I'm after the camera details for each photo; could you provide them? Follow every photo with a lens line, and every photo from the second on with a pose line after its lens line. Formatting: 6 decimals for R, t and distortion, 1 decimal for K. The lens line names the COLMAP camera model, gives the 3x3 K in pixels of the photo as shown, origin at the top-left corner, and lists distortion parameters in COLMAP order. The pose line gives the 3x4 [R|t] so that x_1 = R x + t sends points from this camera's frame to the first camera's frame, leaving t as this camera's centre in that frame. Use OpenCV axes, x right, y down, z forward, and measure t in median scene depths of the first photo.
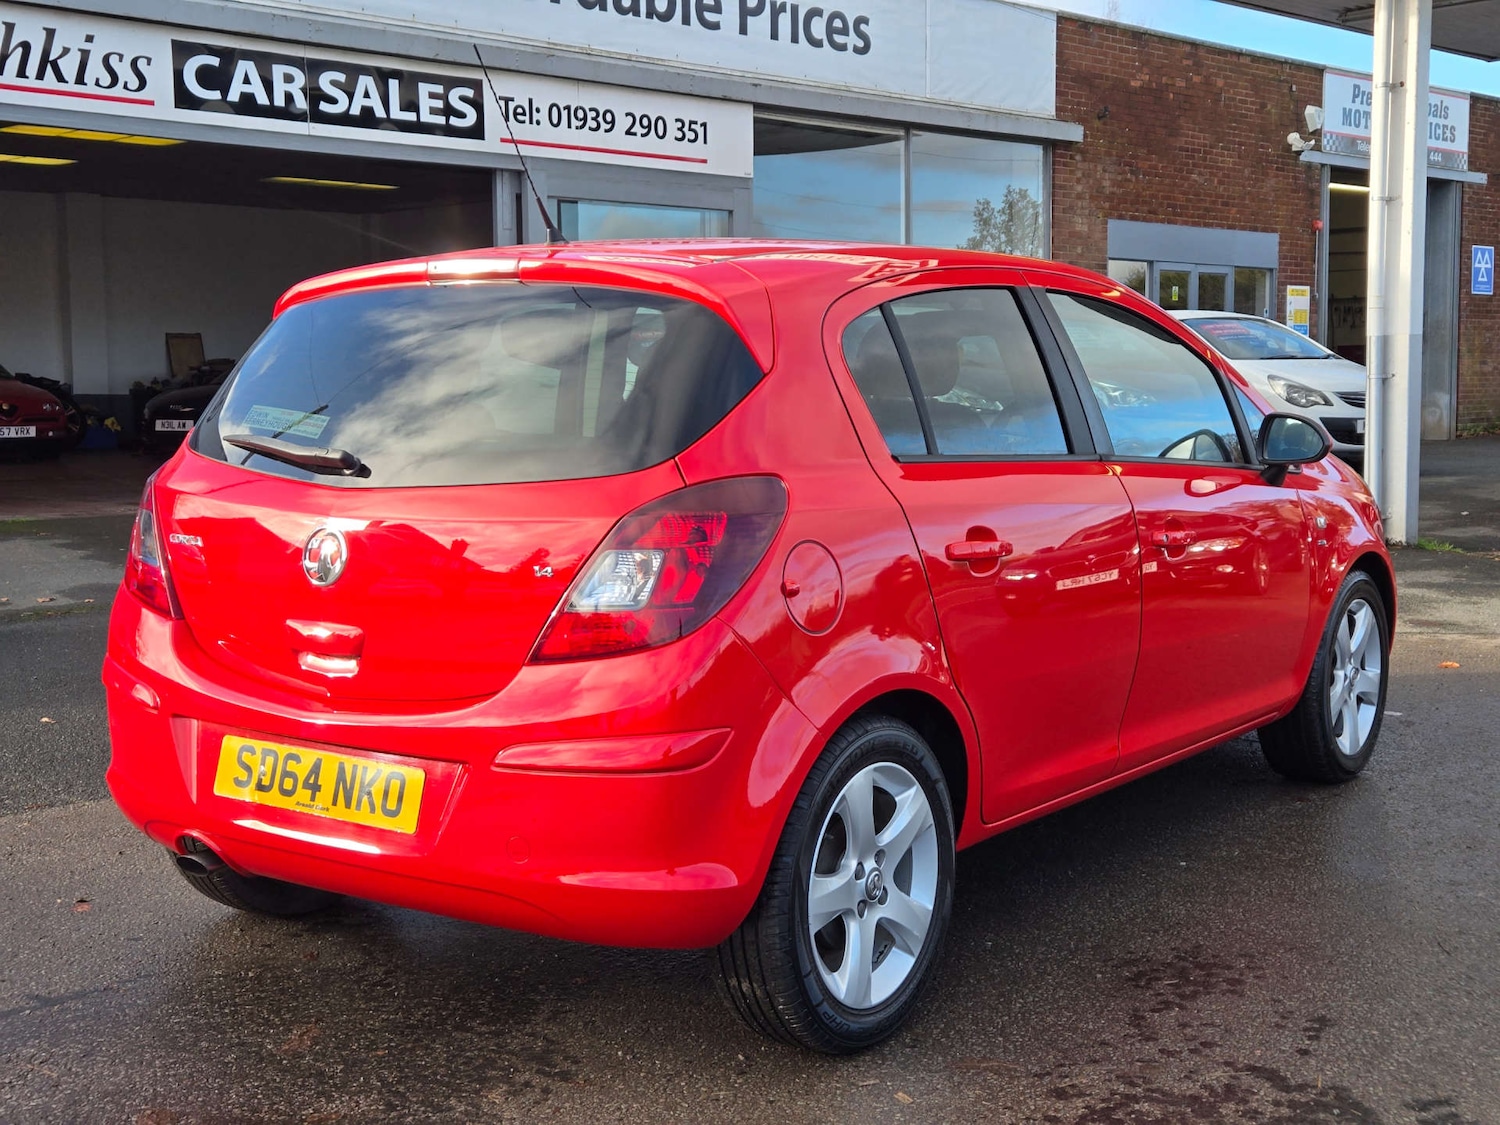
lens RADIAL K [[2031.4, 0, 793.2], [0, 2031.4, 564.1], [0, 0, 1]] dist [0.067312, -0.011260]
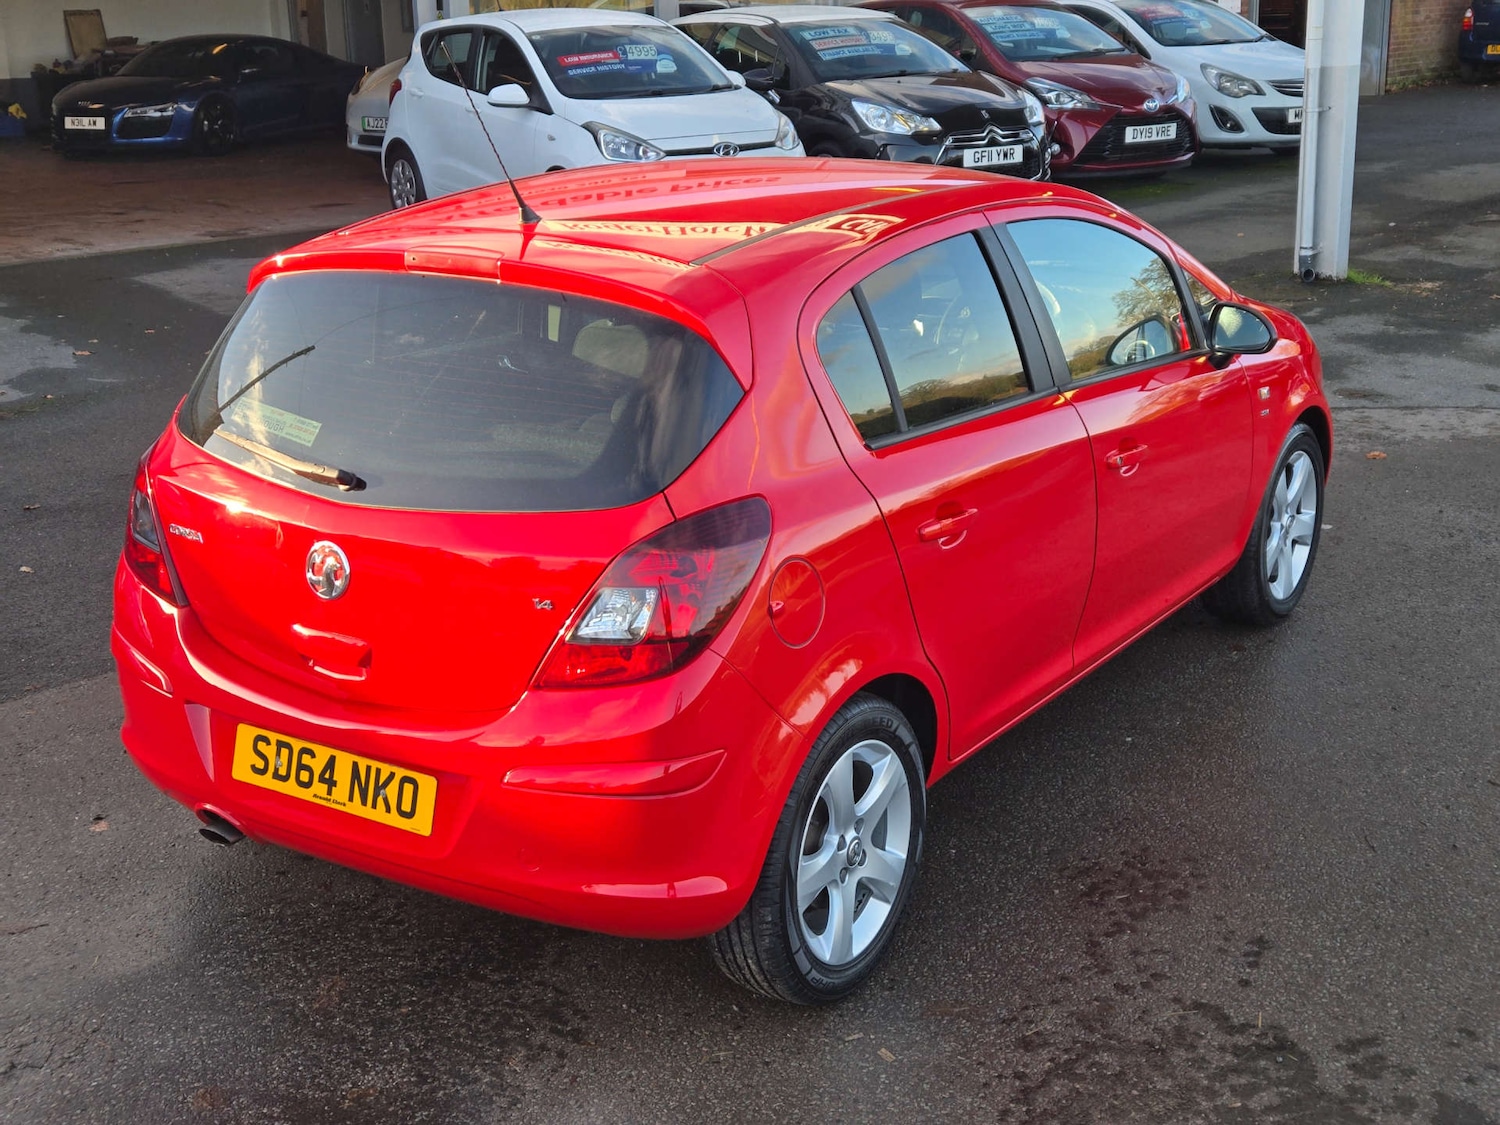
lens RADIAL K [[2017.2, 0, 763.9], [0, 2017.2, 562.7], [0, 0, 1]] dist [0.089579, -0.096550]
pose [[0.999454, -0.023742, 0.022978, -0.028724], [0.018982, 0.981827, 0.188826, -0.192581], [-0.027043, -0.188286, 0.981742, -0.024055]]
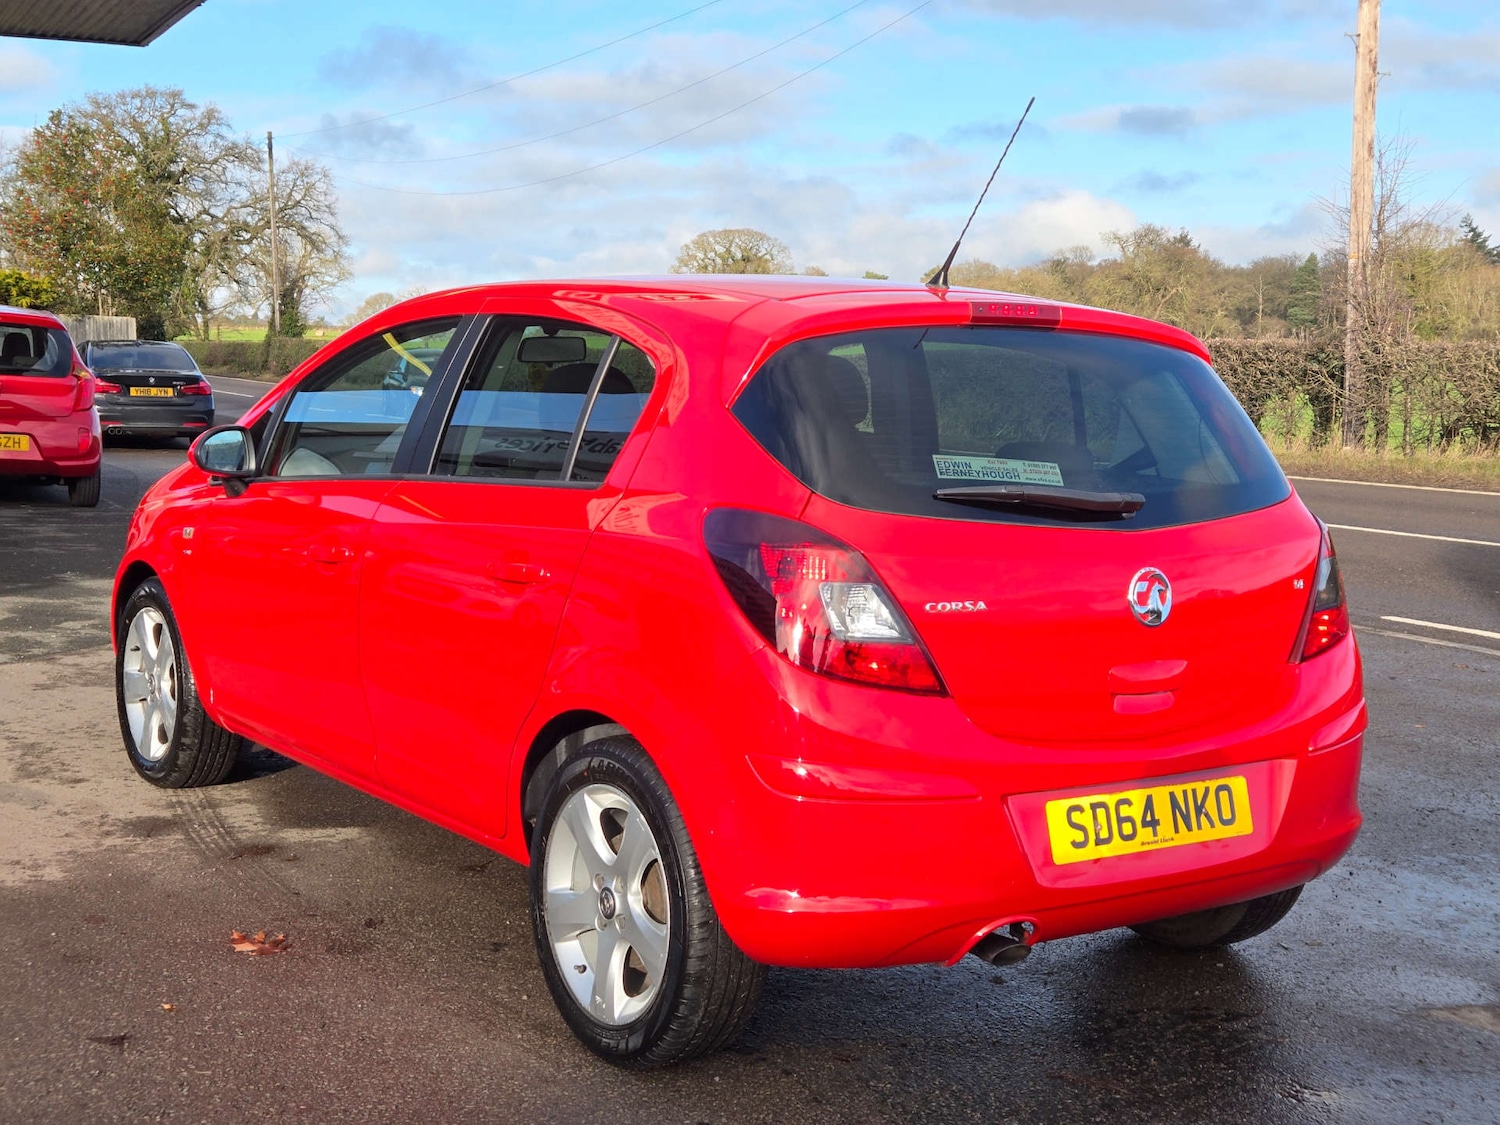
lens RADIAL K [[2017.2, 0, 763.9], [0, 2017.2, 562.7], [0, 0, 1]] dist [0.089579, -0.096550]
pose [[0.328328, -0.087823, 0.940472, -1.211719], [0.077861, 0.994796, 0.065714, -0.101290], [-0.941349, 0.051650, 0.333457, 0.808780]]
